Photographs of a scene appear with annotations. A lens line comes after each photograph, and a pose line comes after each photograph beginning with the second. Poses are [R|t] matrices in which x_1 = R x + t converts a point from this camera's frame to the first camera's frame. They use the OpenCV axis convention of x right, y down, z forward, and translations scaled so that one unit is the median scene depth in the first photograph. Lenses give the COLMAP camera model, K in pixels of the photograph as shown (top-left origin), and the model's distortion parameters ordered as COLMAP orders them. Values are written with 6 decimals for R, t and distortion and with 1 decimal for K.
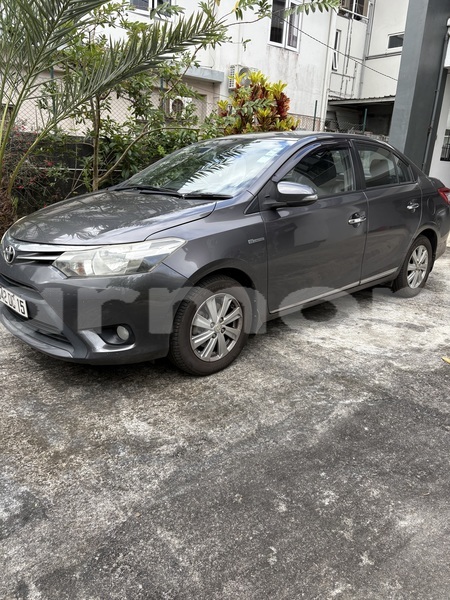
lens RADIAL K [[460.8, 0, 225.0], [0, 460.8, 300.0], [0, 0, 1]] dist [0.037442, -0.044010]
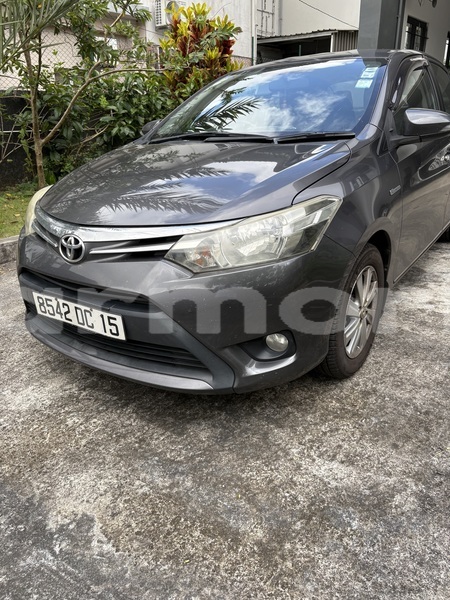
lens RADIAL K [[460.8, 0, 225.0], [0, 460.8, 300.0], [0, 0, 1]] dist [0.037442, -0.044010]
pose [[0.974812, -0.140552, 0.173165, -0.384684], [0.124771, 0.987241, 0.098928, -0.066252], [-0.184860, -0.074830, 0.979912, 0.317243]]
